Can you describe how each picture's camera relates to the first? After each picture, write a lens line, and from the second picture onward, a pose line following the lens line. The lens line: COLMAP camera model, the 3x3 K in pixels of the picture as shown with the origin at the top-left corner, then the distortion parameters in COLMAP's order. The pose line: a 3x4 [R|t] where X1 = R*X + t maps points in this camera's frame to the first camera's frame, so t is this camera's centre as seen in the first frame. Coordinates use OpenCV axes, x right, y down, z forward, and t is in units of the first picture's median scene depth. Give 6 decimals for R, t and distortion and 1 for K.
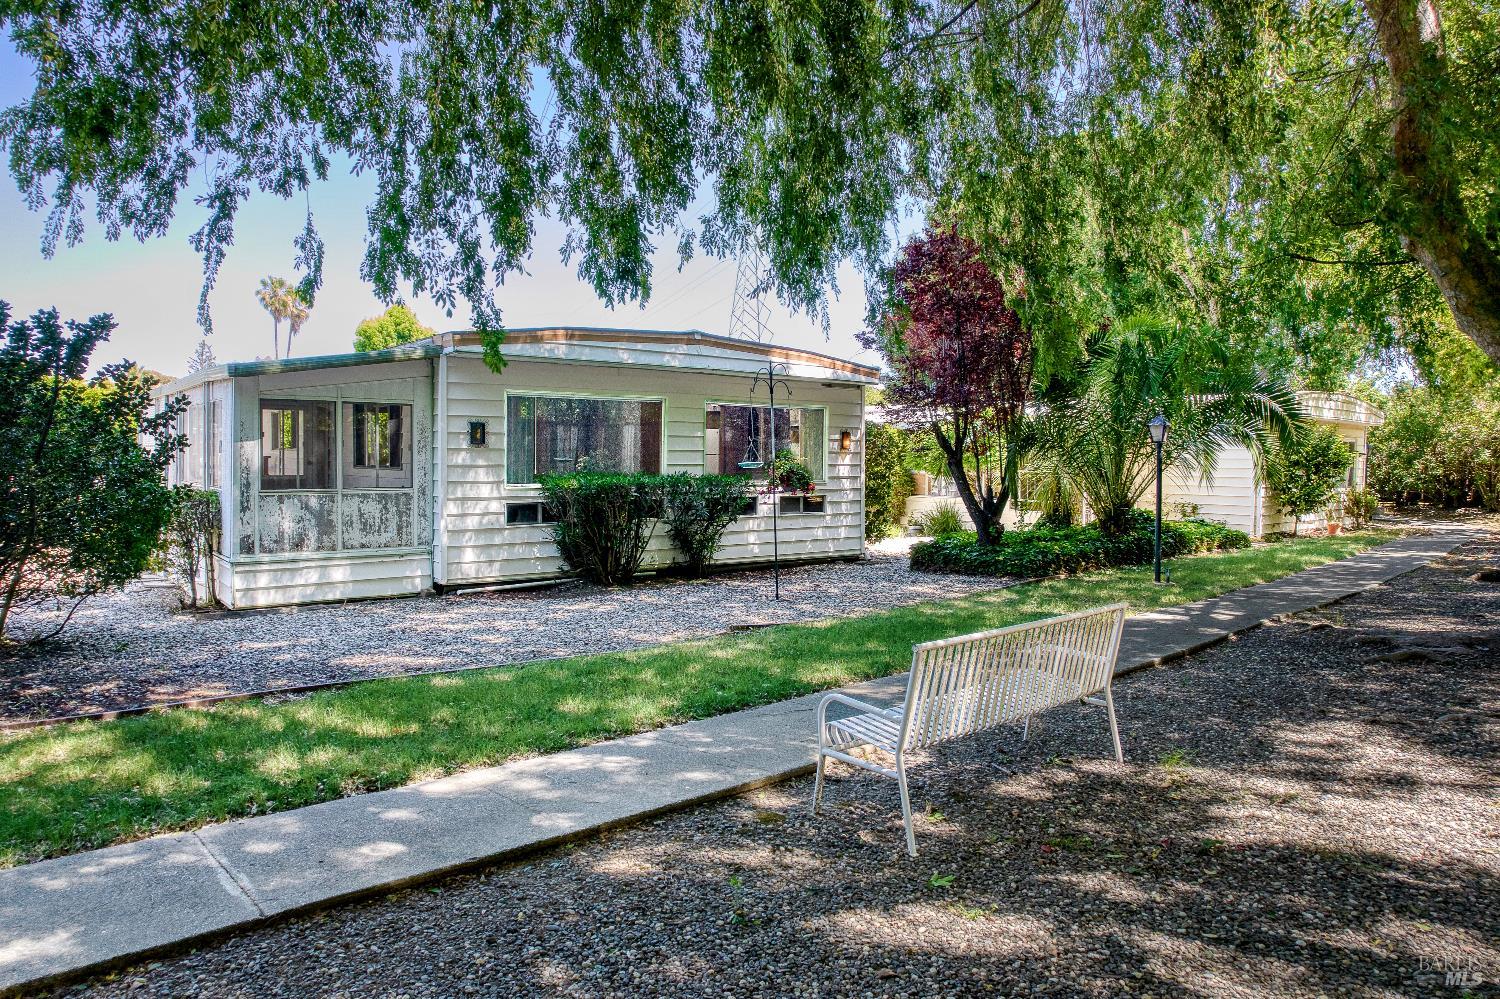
lens RADIAL K [[983.3, 0, 744.5], [0, 983.3, 499.2], [0, 0, 1]] dist [-0.007821, 0.002357]
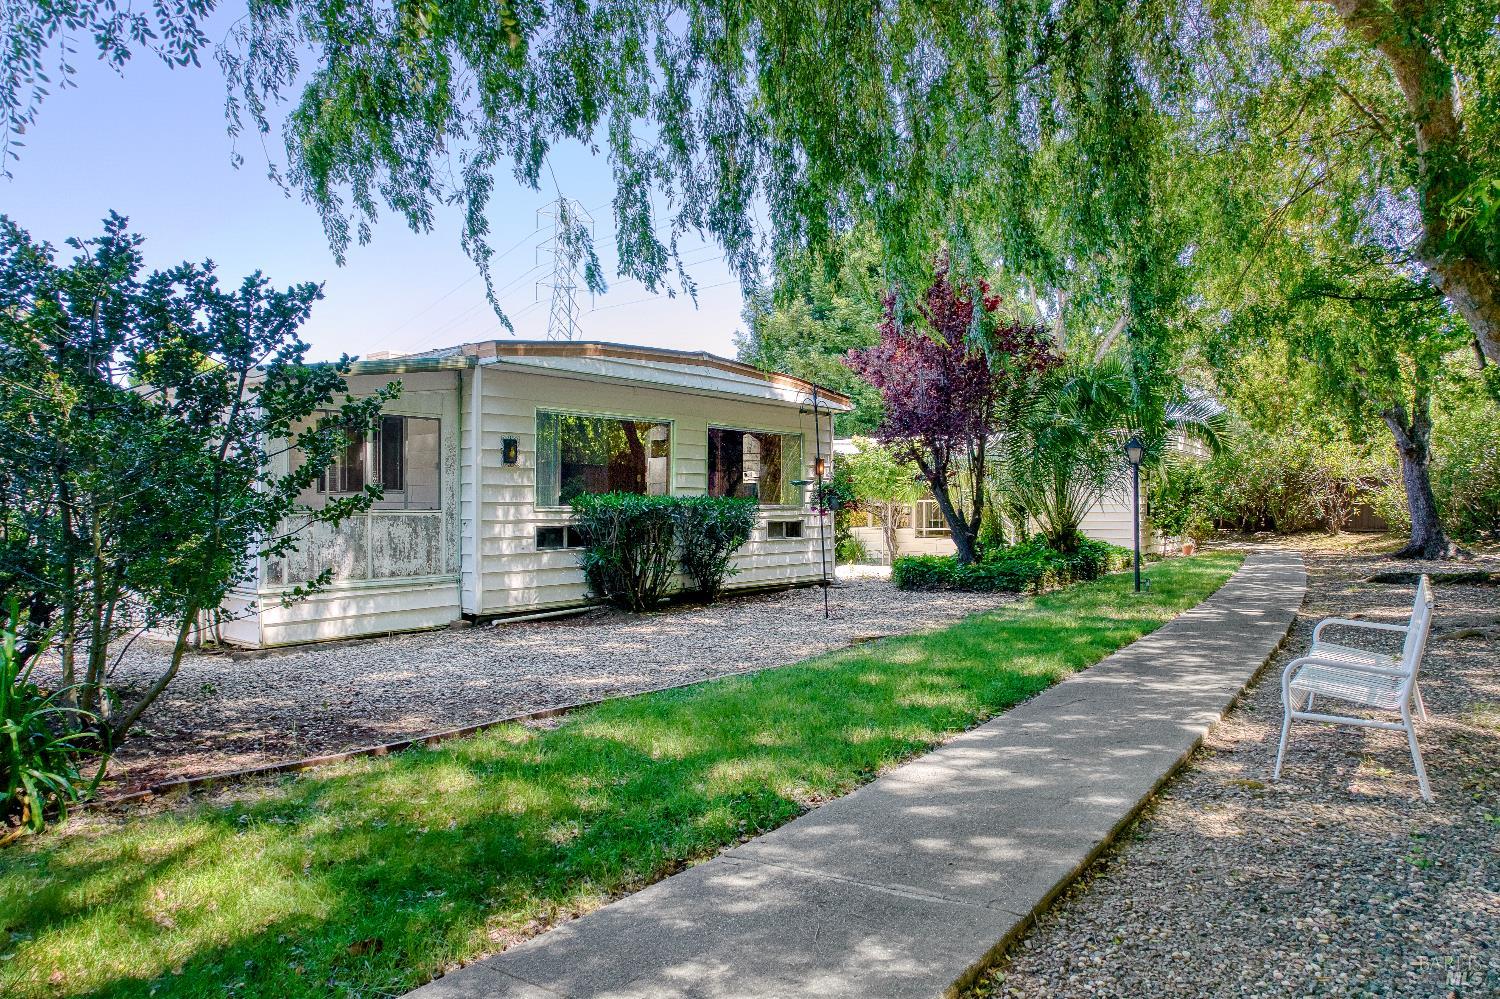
lens RADIAL K [[983.3, 0, 748.1], [0, 983.3, 501.8], [0, 0, 1]] dist [-0.007821, 0.002357]
pose [[0.973331, -0.008006, 0.229263, -0.258316], [0.018012, 0.998973, -0.041583, 0.023003], [-0.228695, 0.044603, 0.972476, 0.042734]]
